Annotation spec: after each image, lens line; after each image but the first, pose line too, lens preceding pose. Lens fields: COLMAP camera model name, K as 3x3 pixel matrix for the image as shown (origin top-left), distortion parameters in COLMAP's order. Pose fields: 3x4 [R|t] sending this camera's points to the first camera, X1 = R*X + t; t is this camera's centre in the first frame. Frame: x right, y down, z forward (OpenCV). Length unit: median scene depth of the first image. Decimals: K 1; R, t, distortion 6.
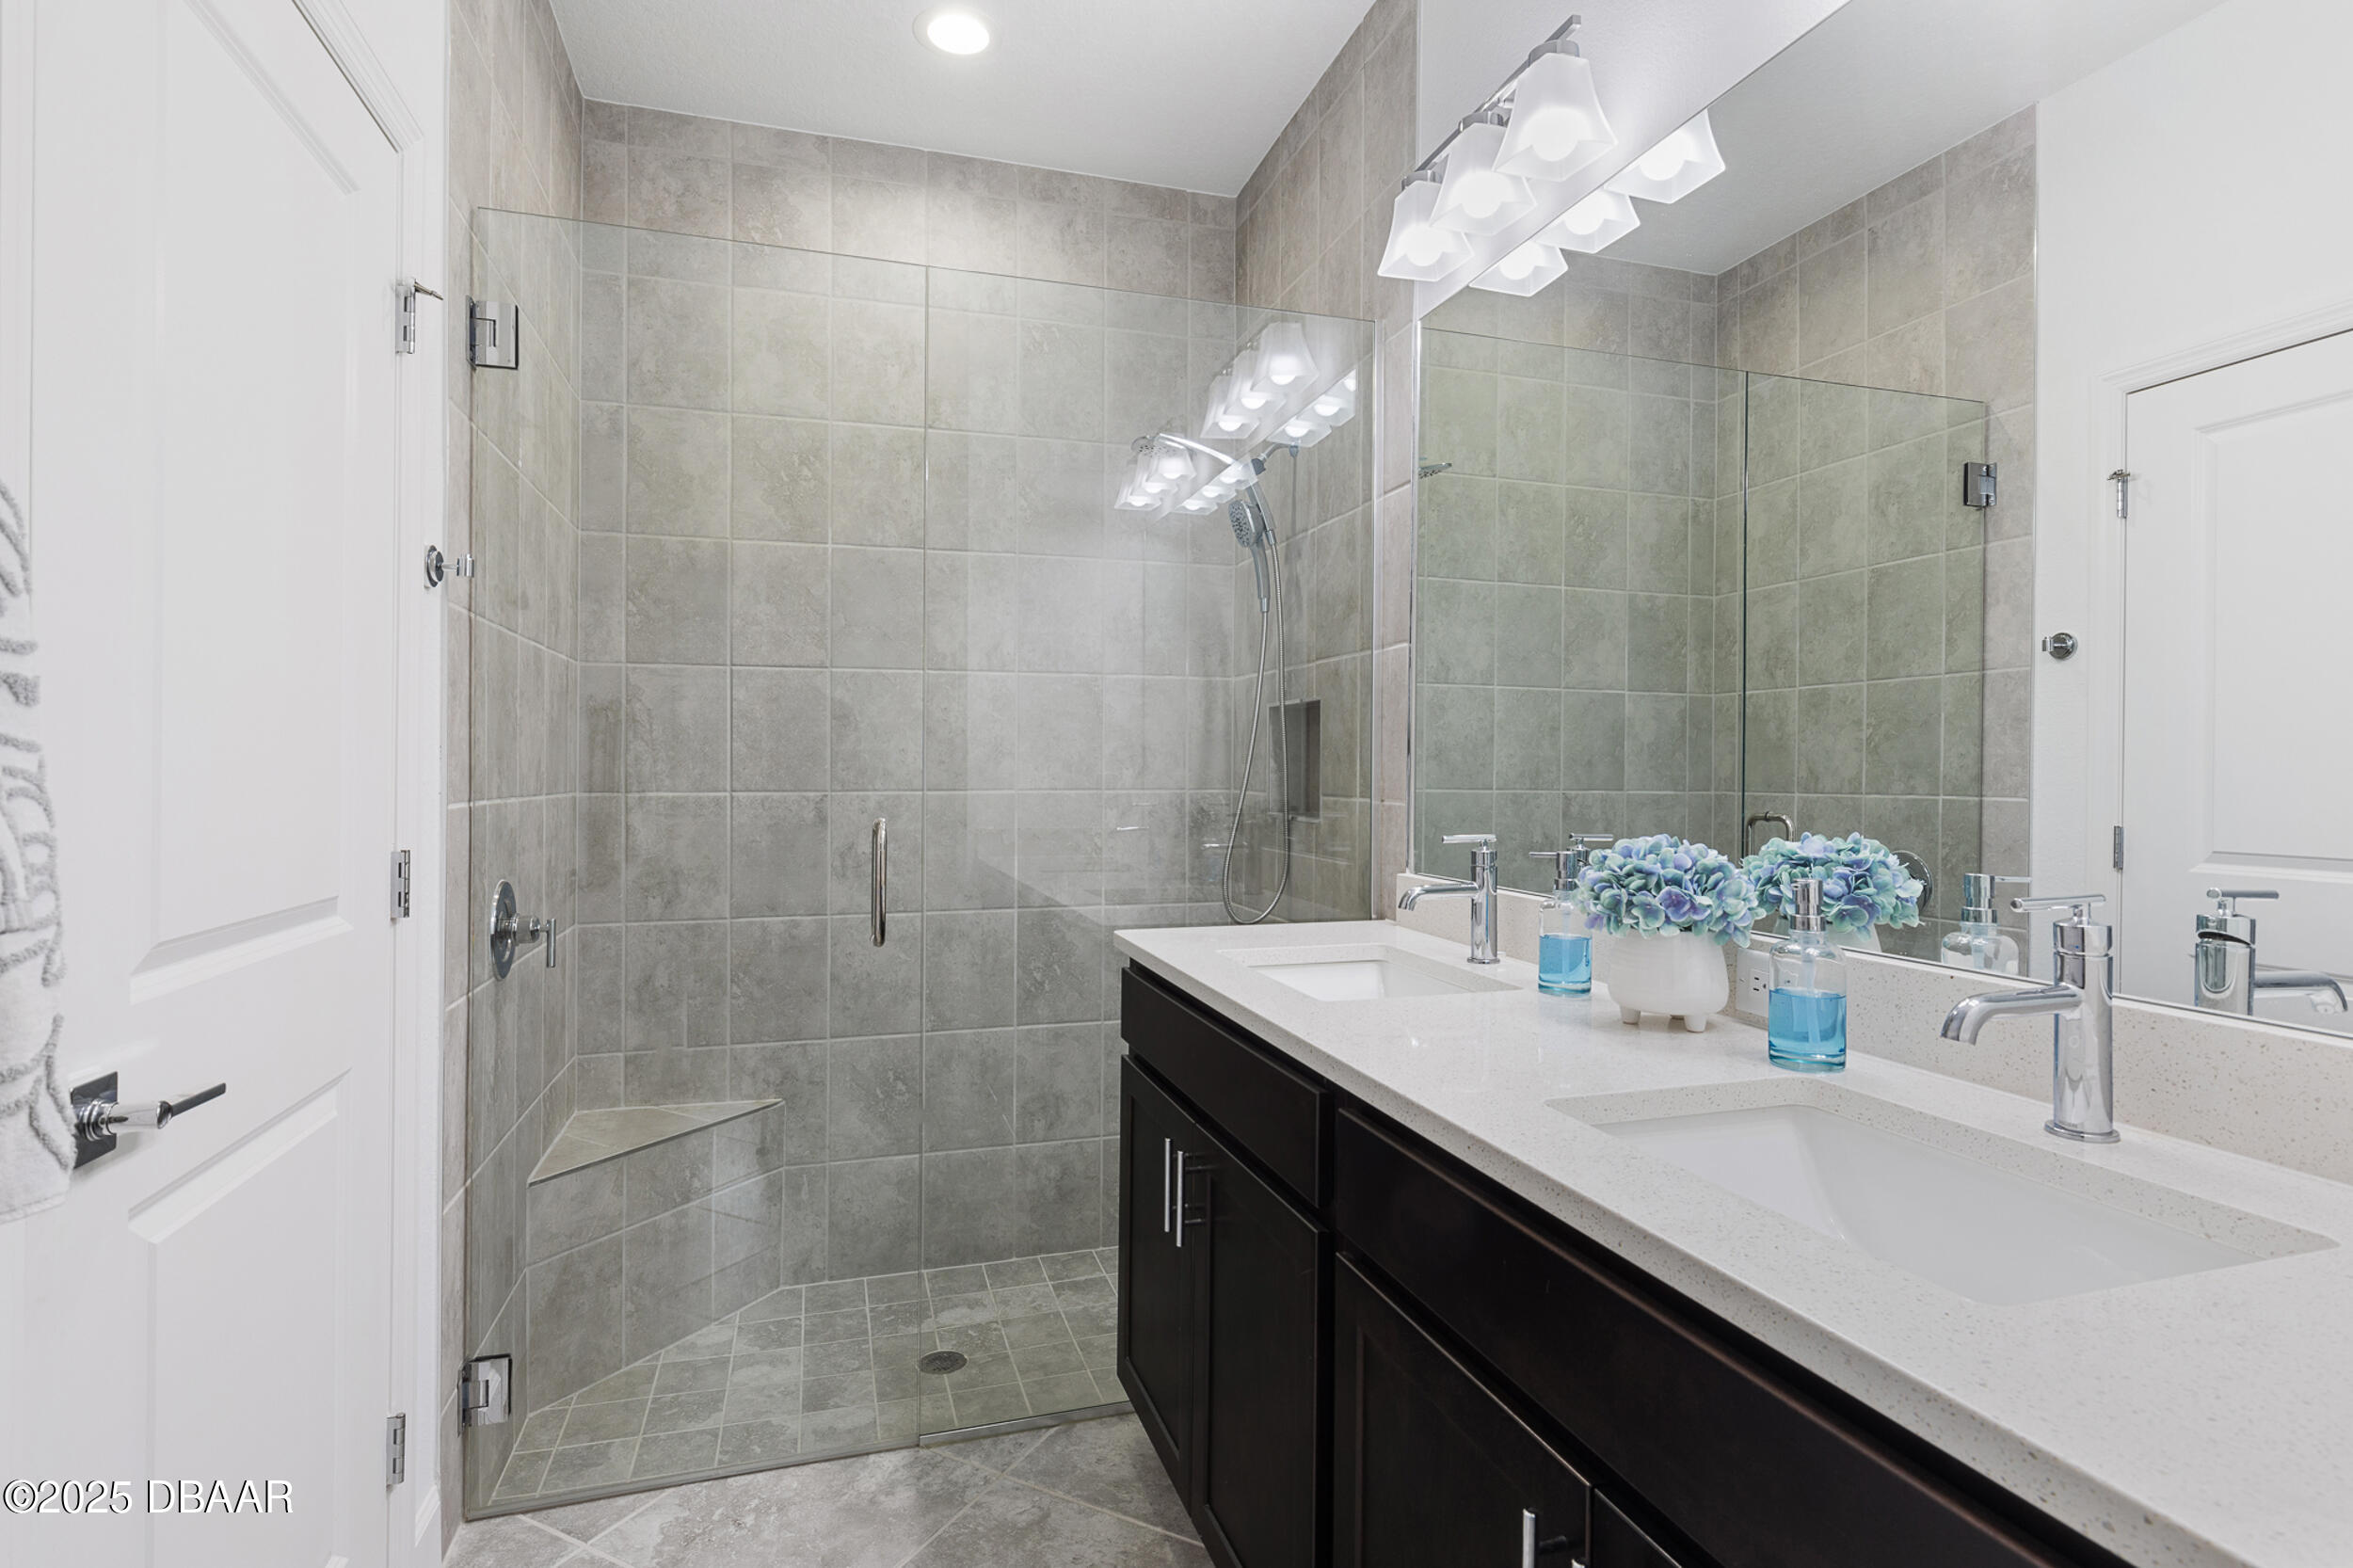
lens RADIAL K [[1192.6, 0, 1179.6], [0, 1192.6, 785.9], [0, 0, 1]] dist [-0.005575, 0.001709]
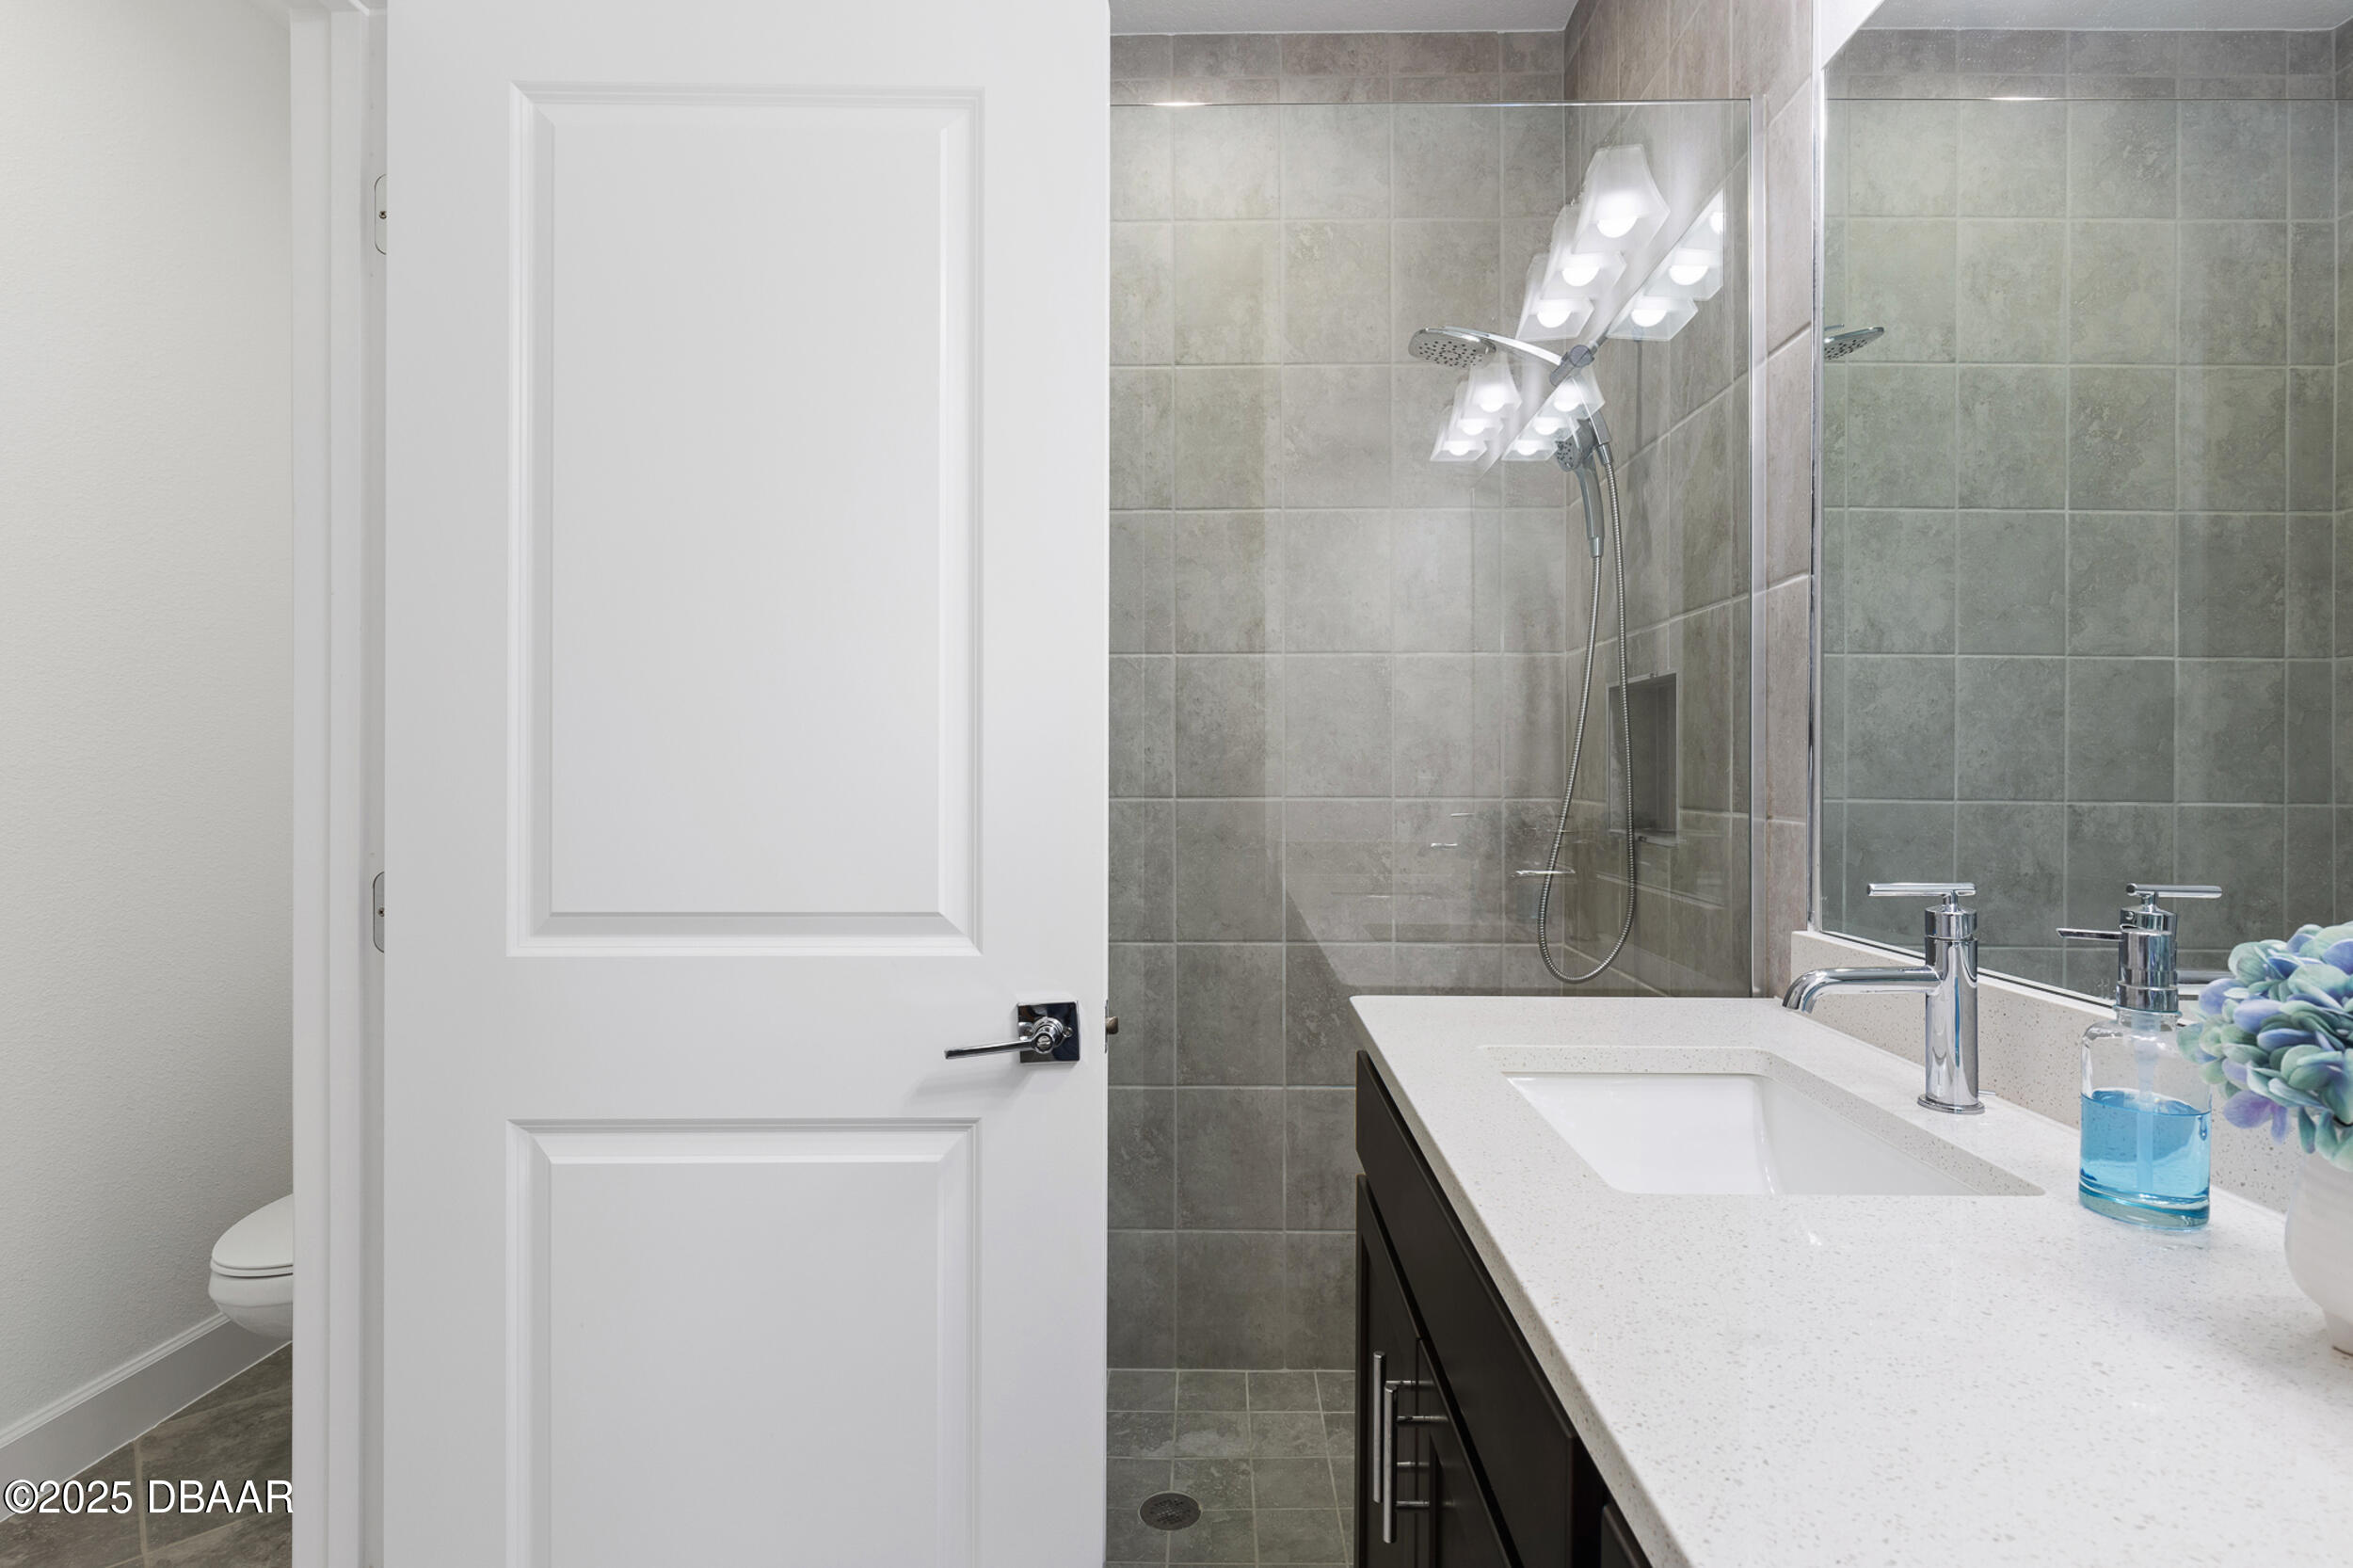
lens RADIAL K [[1192.6, 0, 1172.5], [0, 1192.6, 767.6], [0, 0, 1]] dist [-0.005575, 0.001709]
pose [[0.949652, -0.002139, -0.313300, 0.047207], [-0.003983, 0.999813, -0.018899, -0.000947], [0.313282, 0.019195, 0.949466, 0.200143]]
